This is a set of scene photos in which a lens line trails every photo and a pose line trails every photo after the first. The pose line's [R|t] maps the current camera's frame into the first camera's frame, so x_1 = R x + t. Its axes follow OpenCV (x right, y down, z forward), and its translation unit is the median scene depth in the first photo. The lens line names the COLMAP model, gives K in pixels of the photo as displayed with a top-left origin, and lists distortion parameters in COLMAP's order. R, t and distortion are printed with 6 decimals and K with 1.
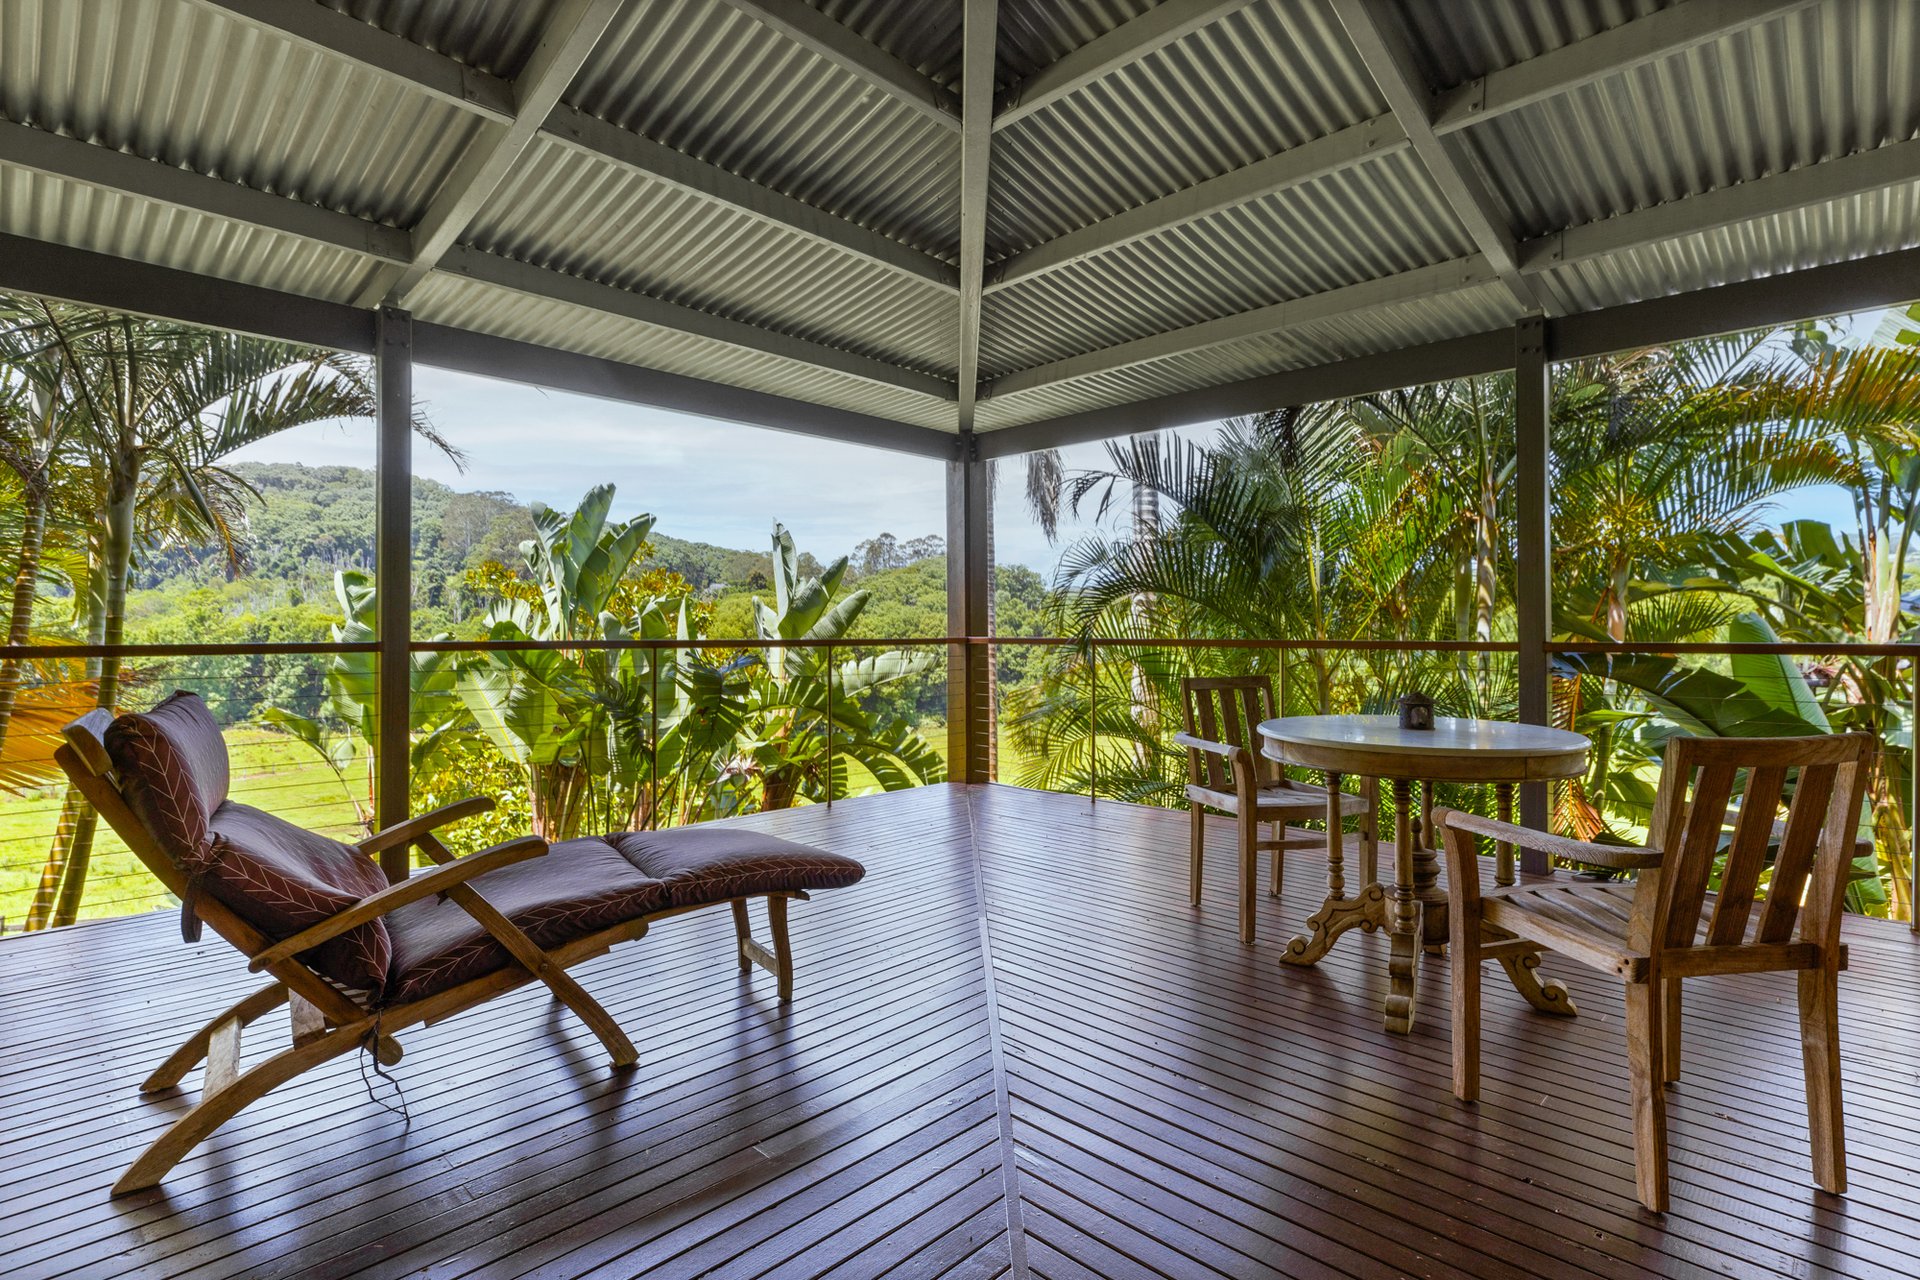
lens RADIAL K [[946.8, 0, 960.0], [0, 946.8, 640.0], [0, 0, 1]] dist [-0.002681, -0.000833]
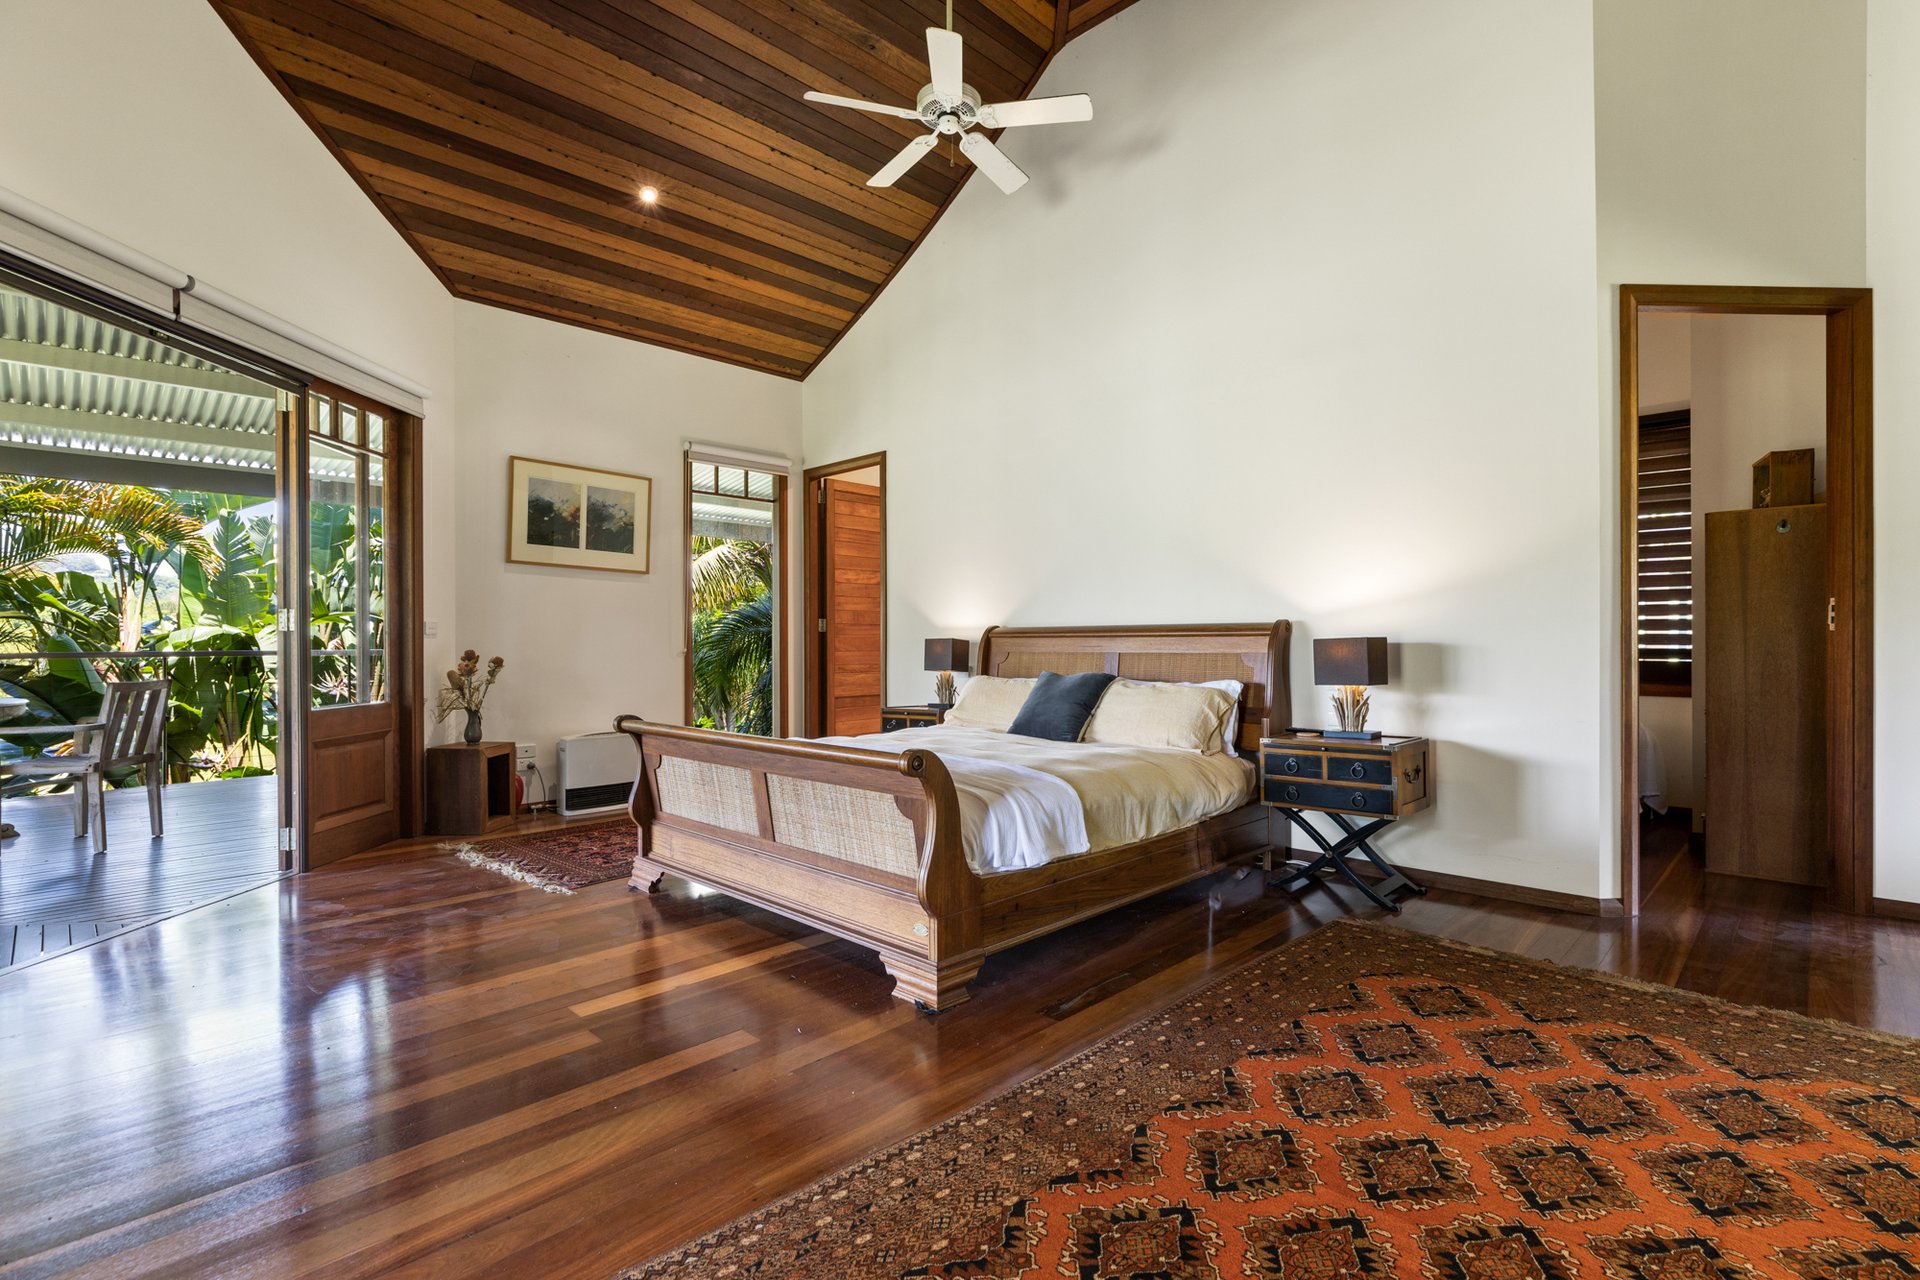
lens RADIAL K [[881.4, 0, 960.0], [0, 881.4, 640.0], [0, 0, 1]] dist [0.002157, 0.000576]
pose [[0.013630, 0.000571, 0.999907, -0.507308], [0.014289, 0.999898, -0.000766, 0.002229], [-0.999805, 0.014298, 0.013621, -0.437249]]
